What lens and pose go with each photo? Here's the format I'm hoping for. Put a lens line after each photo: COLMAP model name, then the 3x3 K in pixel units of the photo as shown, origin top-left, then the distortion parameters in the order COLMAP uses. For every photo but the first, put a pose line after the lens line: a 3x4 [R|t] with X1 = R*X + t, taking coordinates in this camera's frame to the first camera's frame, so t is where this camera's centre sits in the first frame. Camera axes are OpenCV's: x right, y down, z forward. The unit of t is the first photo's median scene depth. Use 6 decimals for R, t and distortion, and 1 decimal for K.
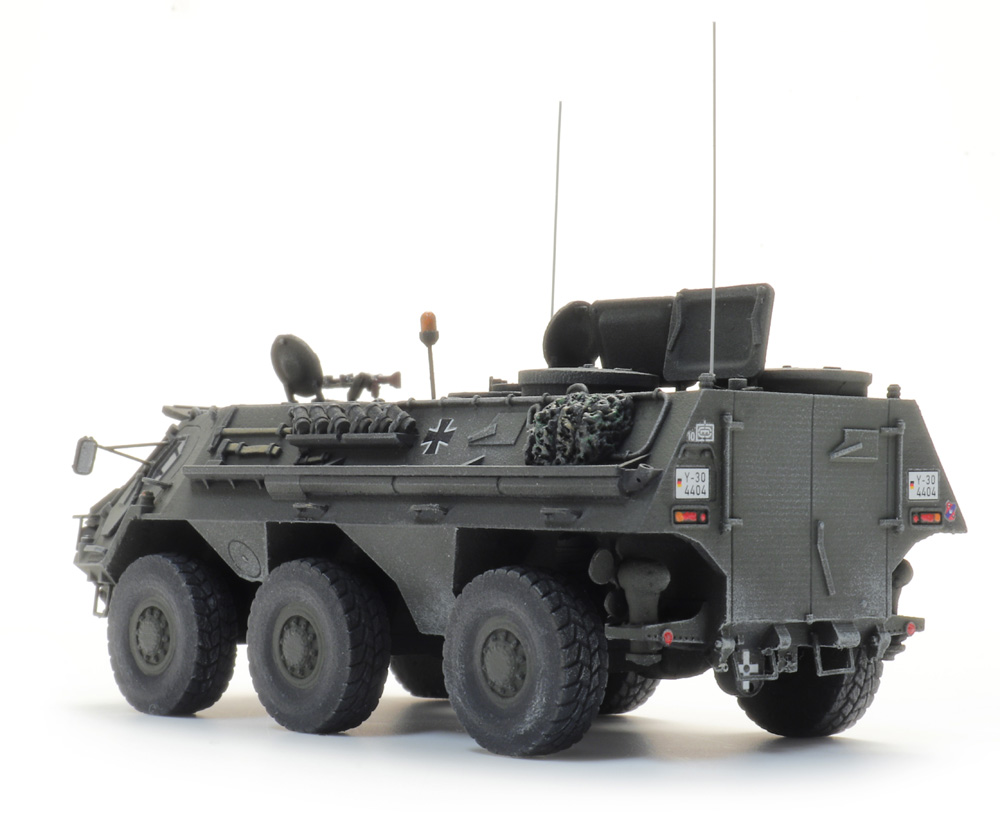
lens RADIAL K [[2654.6, 0, 502.4], [0, 2654.6, 414.7], [0, 0, 1]] dist [0.073549, 0.000000]
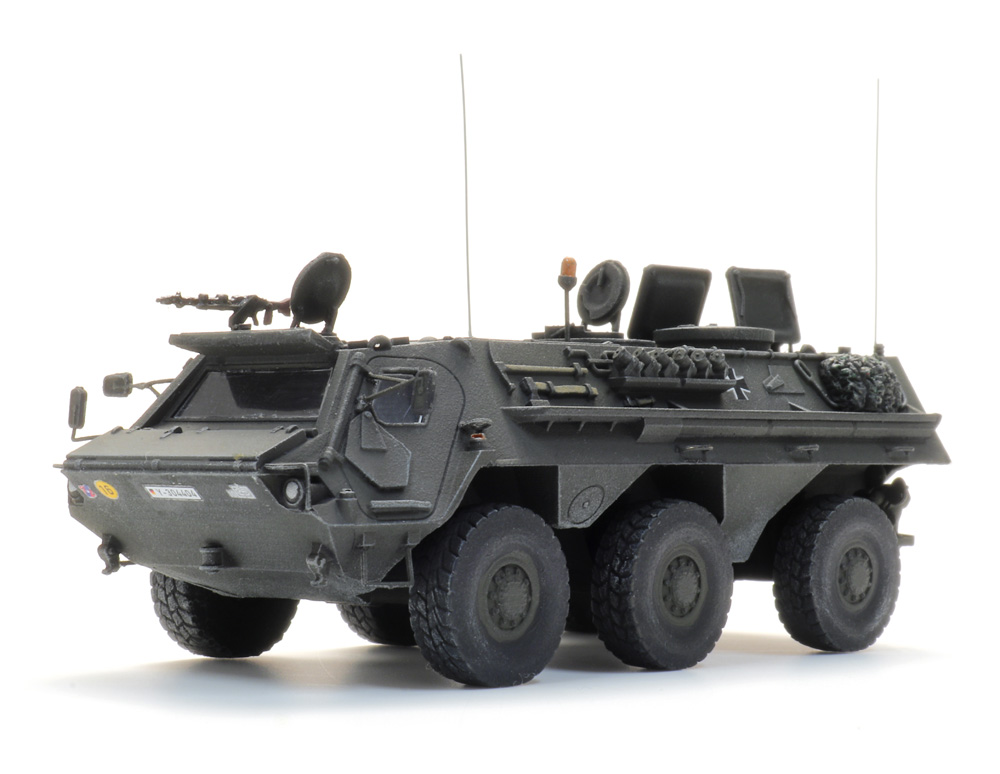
lens RADIAL K [[2608.1, 0, 498.0], [0, 2608.1, 385.4], [0, 0, 1]] dist [0.086801, 0.000000]
pose [[-0.105853, 0.009580, 0.994336, -1.150941], [-0.035409, 0.999283, -0.013397, 0.028242], [-0.993751, -0.036627, -0.105438, 1.271878]]
